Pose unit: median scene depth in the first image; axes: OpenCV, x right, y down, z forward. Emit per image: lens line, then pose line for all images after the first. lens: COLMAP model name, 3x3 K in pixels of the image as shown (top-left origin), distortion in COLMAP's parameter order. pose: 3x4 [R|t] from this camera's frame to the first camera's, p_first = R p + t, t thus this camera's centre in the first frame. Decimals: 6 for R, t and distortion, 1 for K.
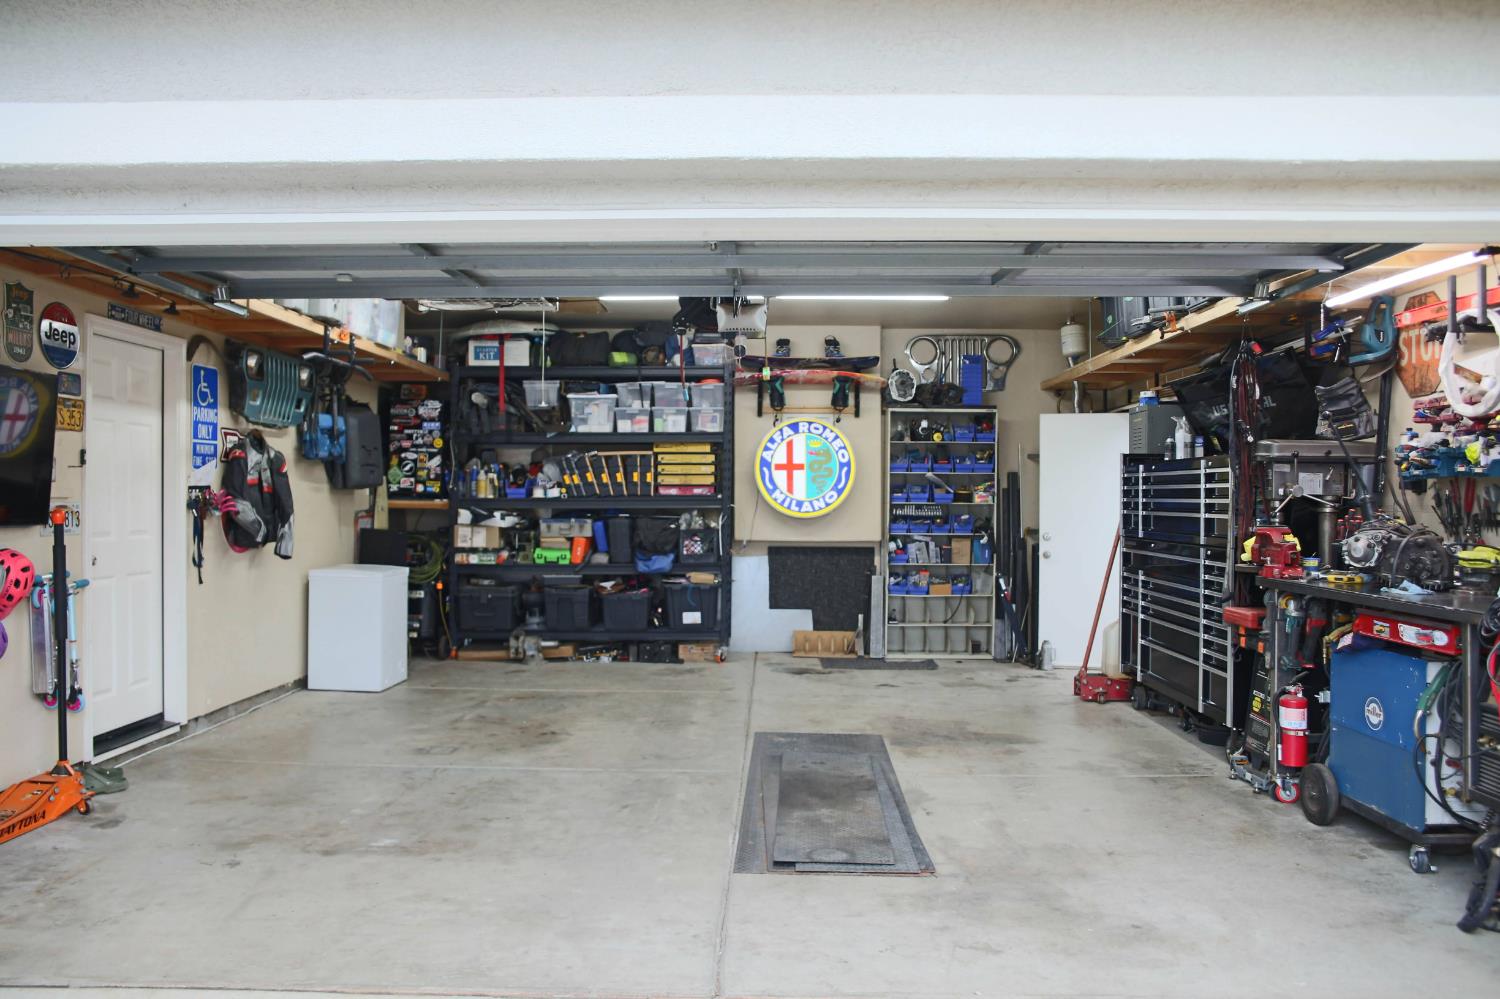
lens RADIAL K [[1105.4, 0, 720.3], [0, 1105.4, 510.1], [0, 0, 1]] dist [-0.098272, 0.069035]
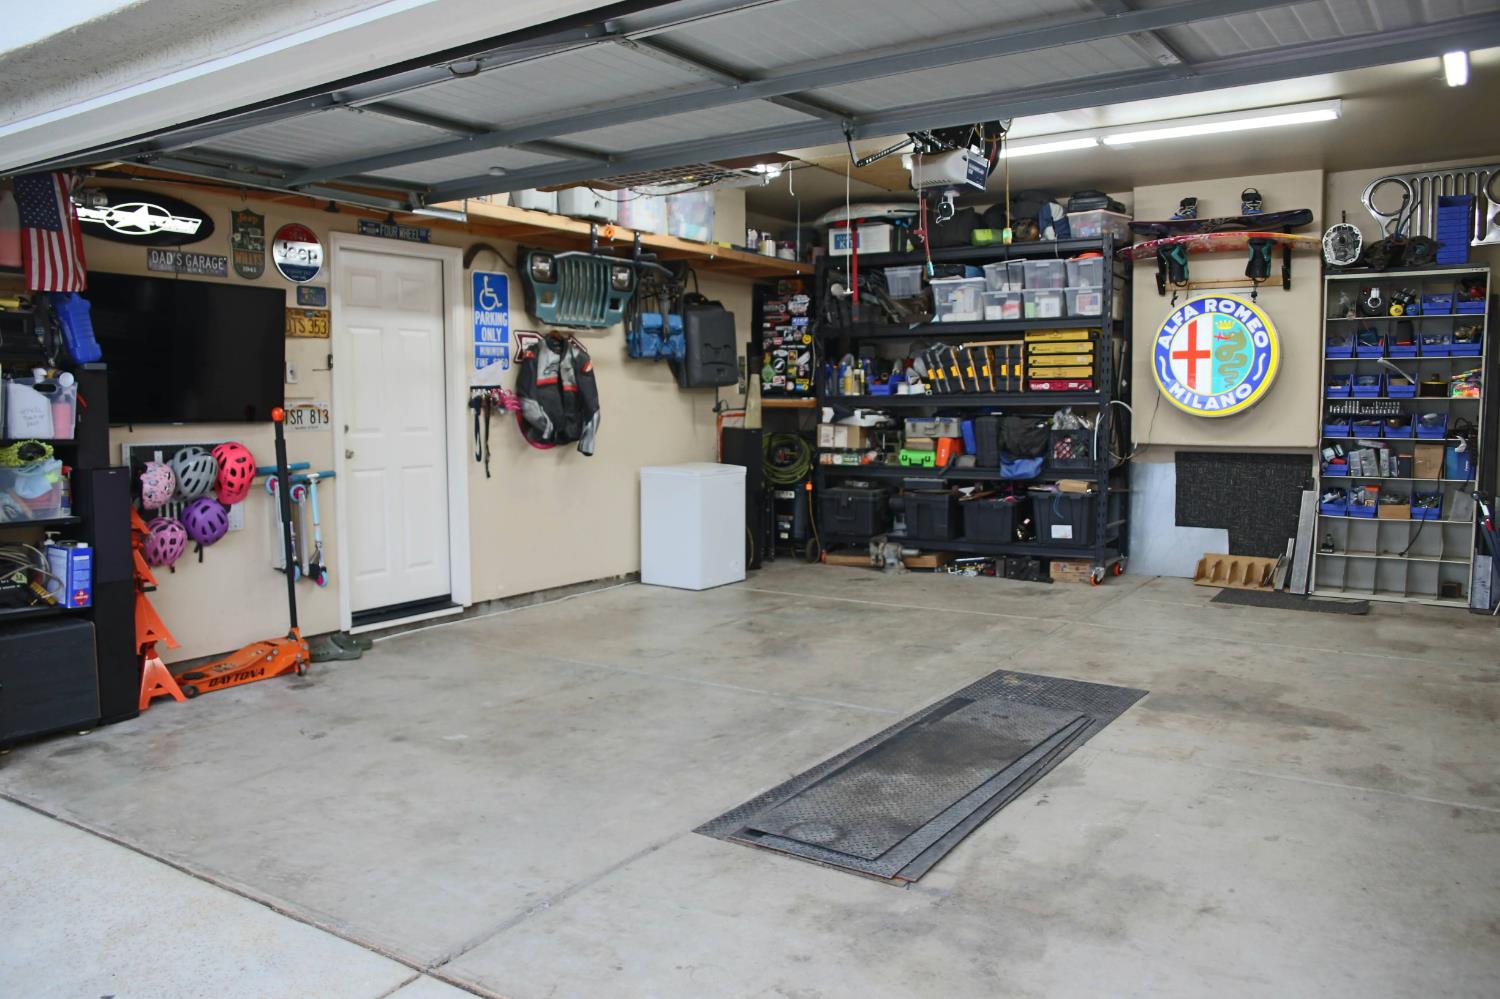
lens RADIAL K [[1105.4, 0, 745.2], [0, 1105.4, 499.1], [0, 0, 1]] dist [-0.098272, 0.069035]
pose [[0.857975, 0.035994, -0.512429, 0.293757], [0.004033, 0.997039, 0.076787, 0.006699], [0.513676, -0.067948, 0.855290, 0.195987]]
